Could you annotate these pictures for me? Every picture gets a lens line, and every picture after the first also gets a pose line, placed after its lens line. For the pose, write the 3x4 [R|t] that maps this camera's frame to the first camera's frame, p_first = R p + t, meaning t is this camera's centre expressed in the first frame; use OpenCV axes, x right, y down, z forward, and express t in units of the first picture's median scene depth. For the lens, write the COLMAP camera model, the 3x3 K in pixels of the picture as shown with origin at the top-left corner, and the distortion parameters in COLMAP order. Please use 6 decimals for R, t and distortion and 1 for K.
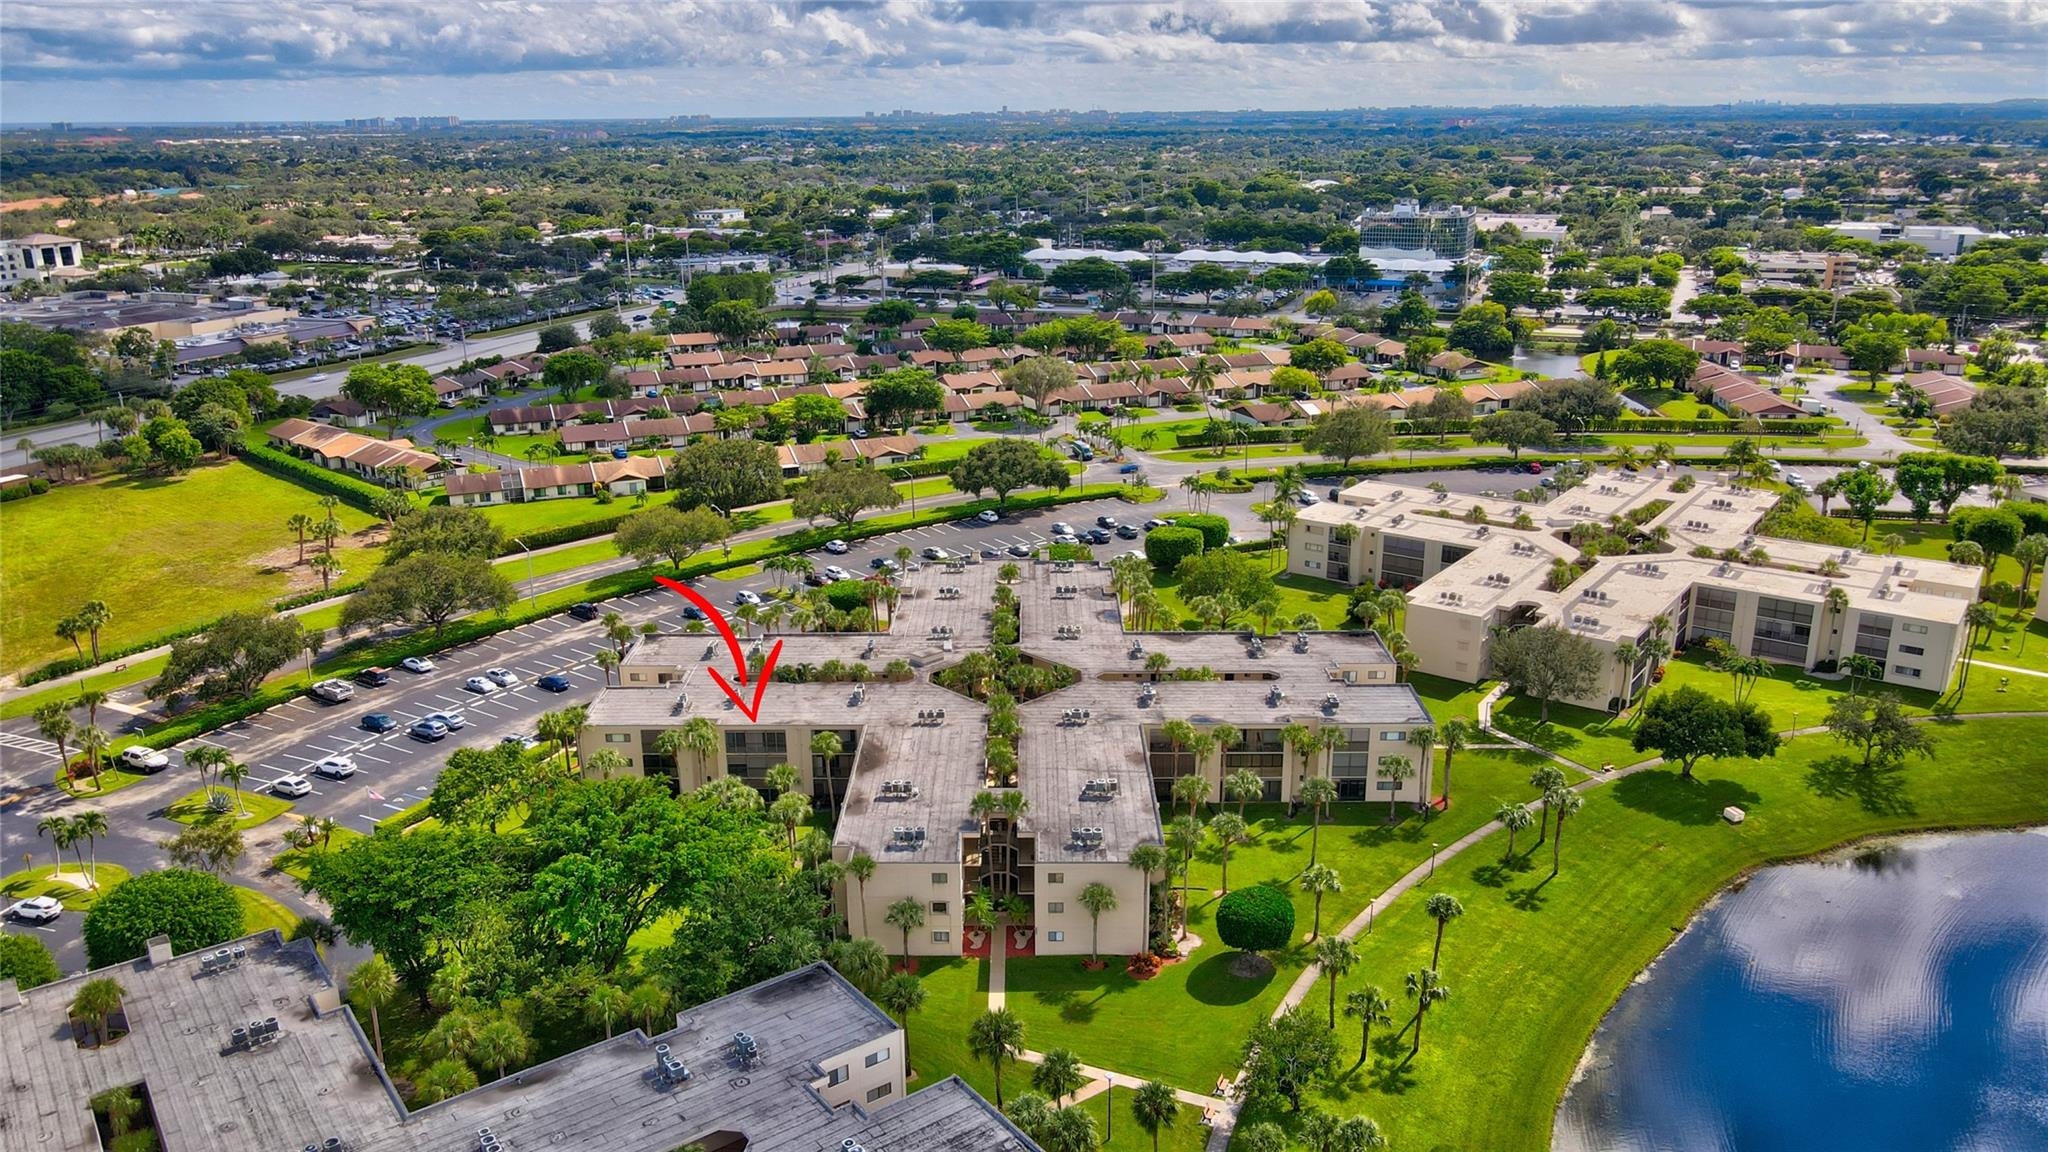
lens RADIAL K [[1515.8, 0, 1021.3], [0, 1515.8, 566.3], [0, 0, 1]] dist [0.000850, 0.031136]
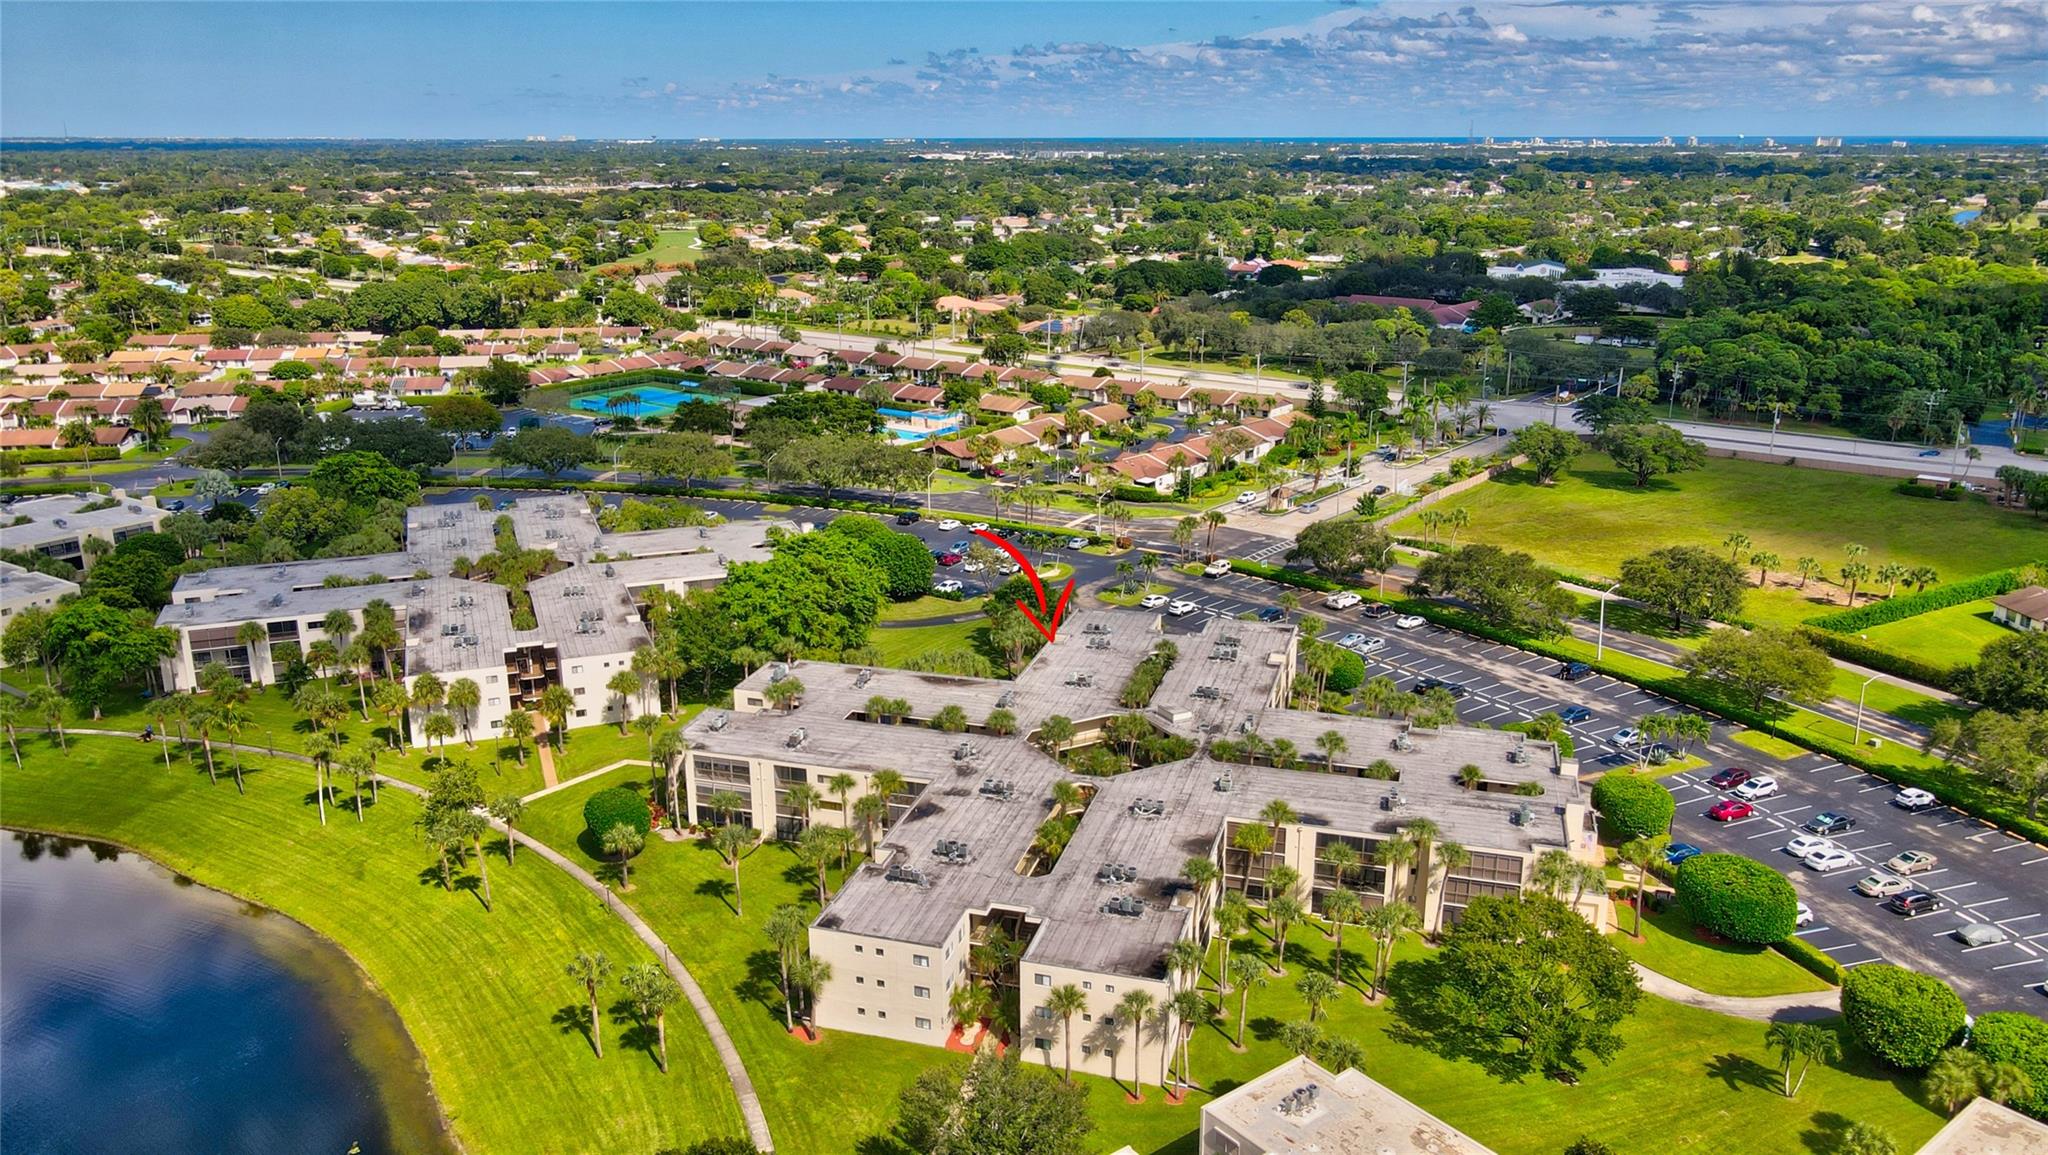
lens RADIAL K [[1527.5, 0, 1005.0], [0, 1527.5, 573.6], [0, 0, 1]] dist [0.001709, 0.008736]
pose [[-0.275295, 0.277697, -0.920379, 0.602932], [-0.276585, 0.894015, 0.352473, -0.237324], [0.920713, 0.351597, -0.169311, 0.766425]]
